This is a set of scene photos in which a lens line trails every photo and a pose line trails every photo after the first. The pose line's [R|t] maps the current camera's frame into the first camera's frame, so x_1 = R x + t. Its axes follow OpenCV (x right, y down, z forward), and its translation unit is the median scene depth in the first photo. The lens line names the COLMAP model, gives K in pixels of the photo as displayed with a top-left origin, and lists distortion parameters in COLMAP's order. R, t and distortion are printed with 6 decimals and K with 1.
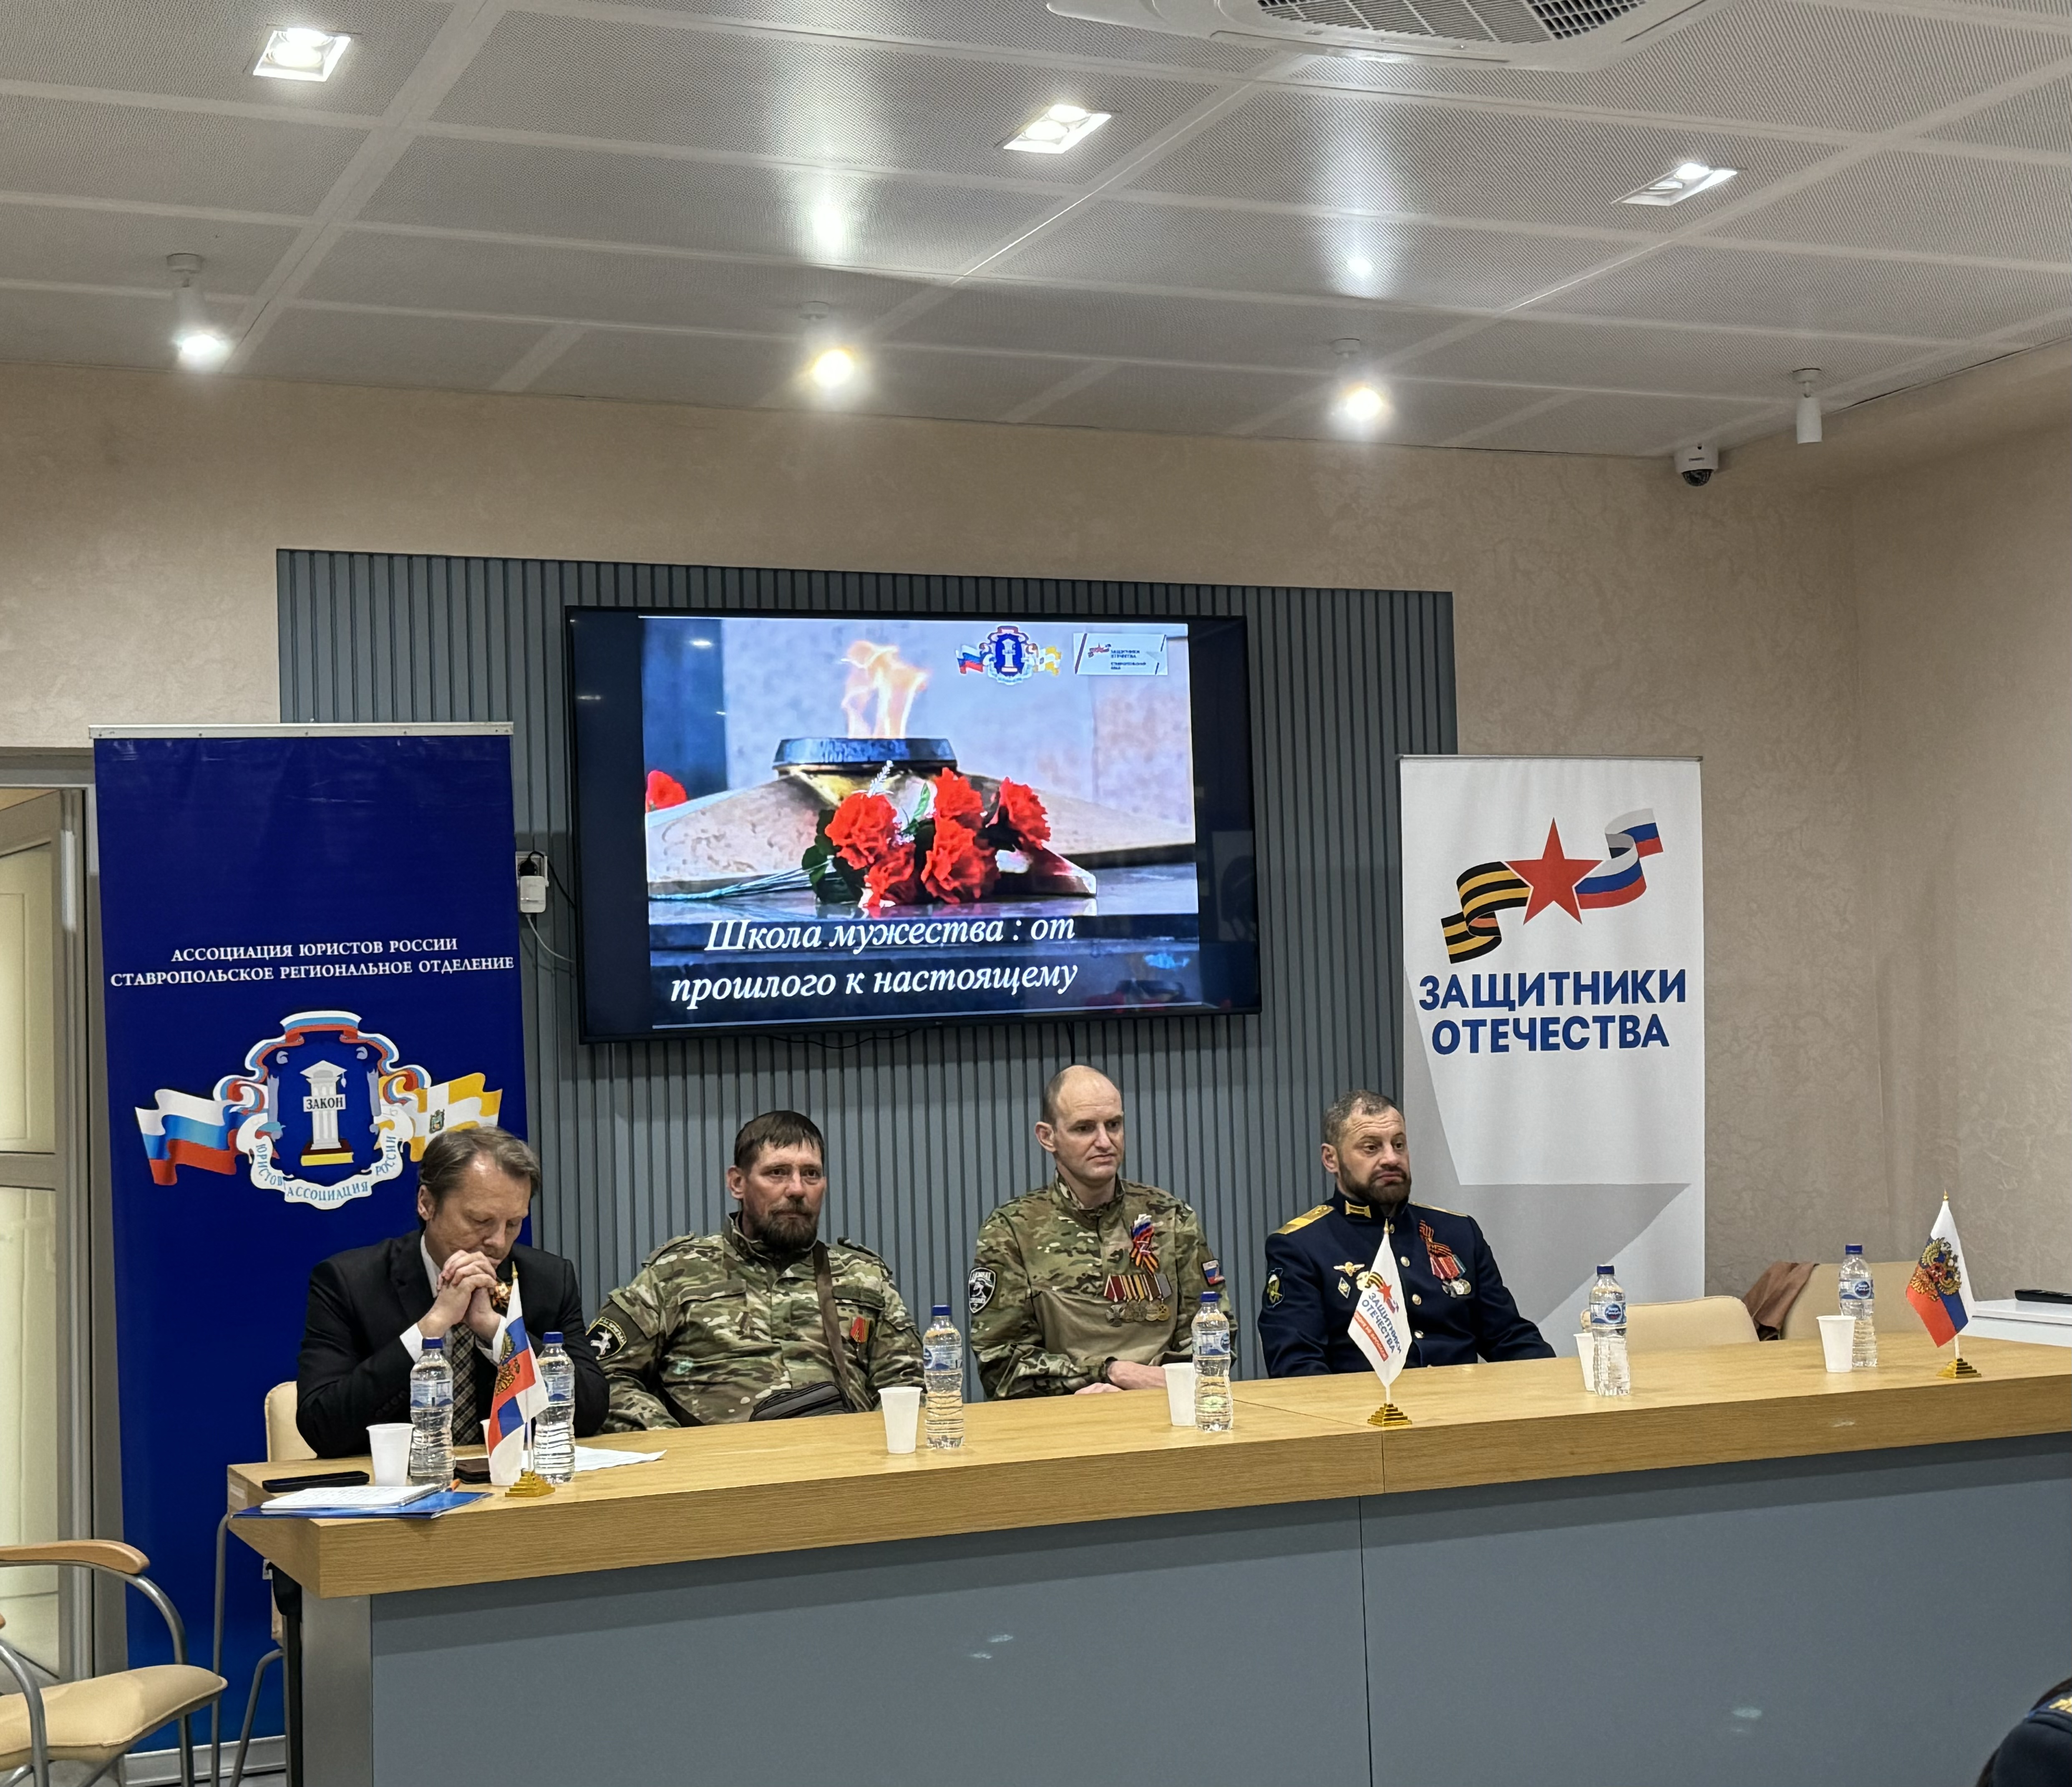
lens RADIAL K [[3064.9, 0, 1037.1], [0, 3064.9, 899.0], [0, 0, 1]] dist [0.188779, 0.000000]
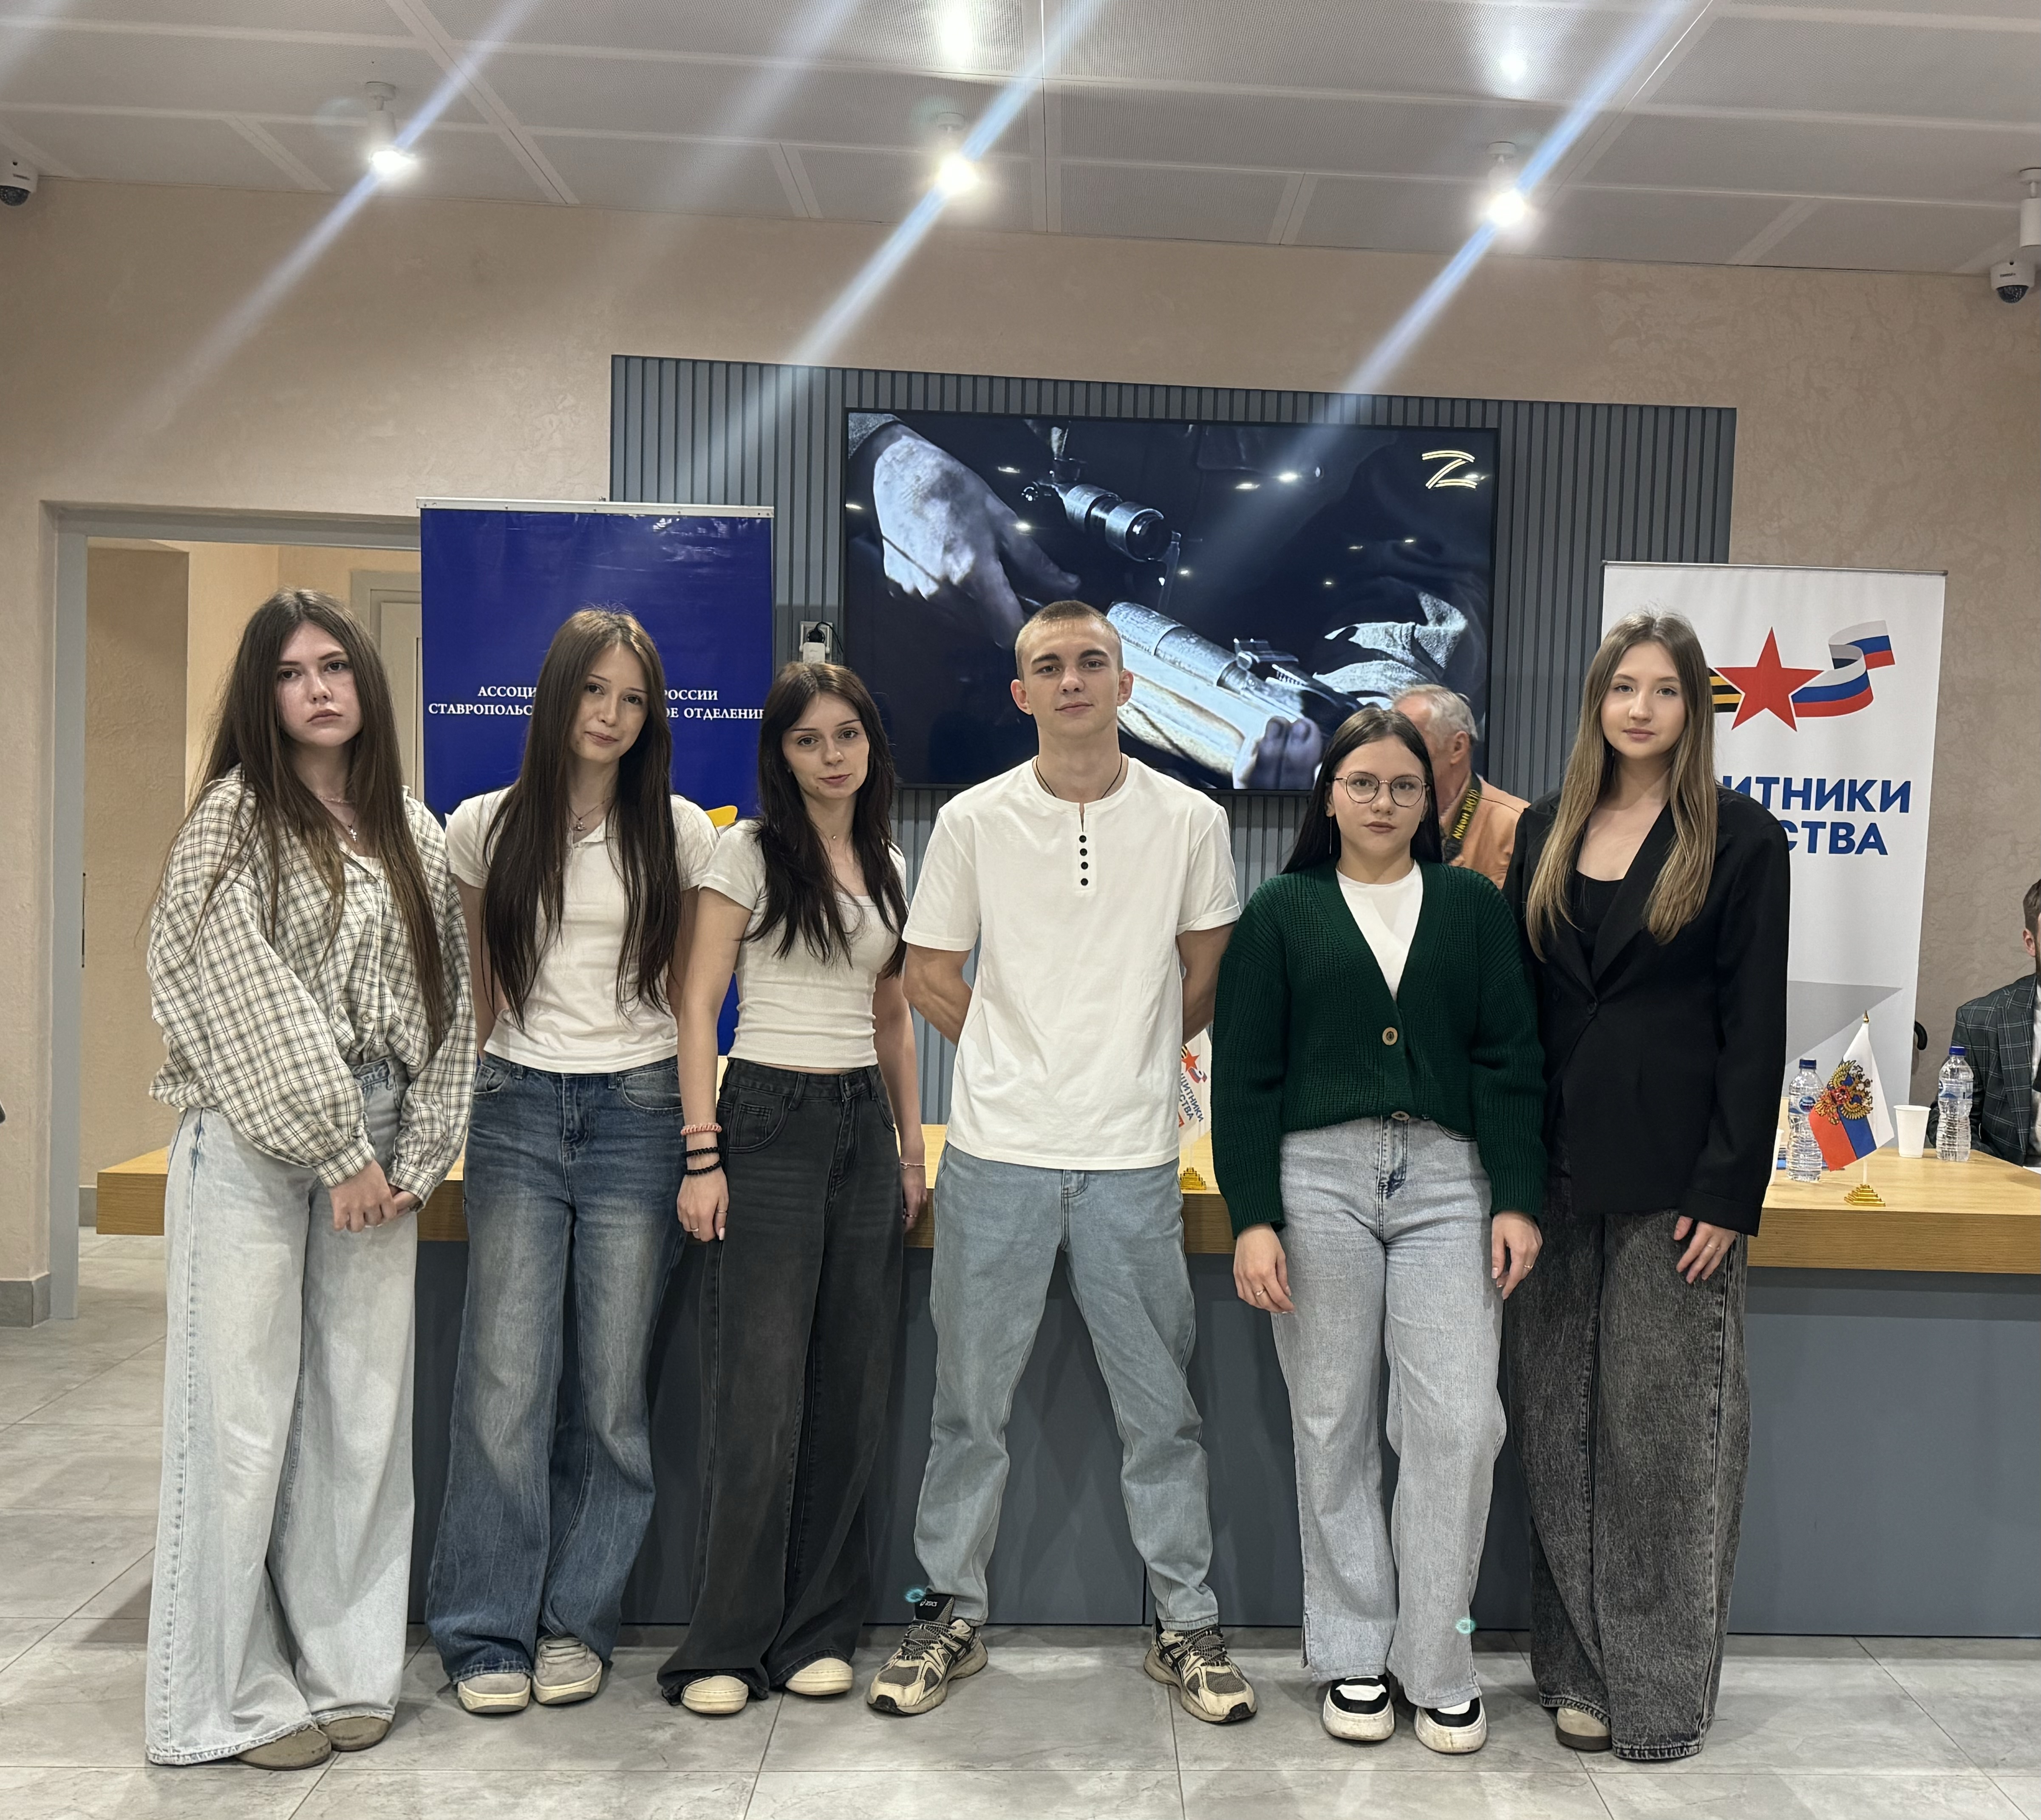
lens RADIAL K [[2399.0, 0, 1010.5], [0, 2399.0, 898.4], [0, 0, 1]] dist [0.106990, 0.000000]
pose [[0.946075, 0.075385, -0.315056, 0.187498], [-0.048269, 0.994494, 0.093011, 0.000795], [0.320333, -0.072788, 0.944505, 0.141444]]
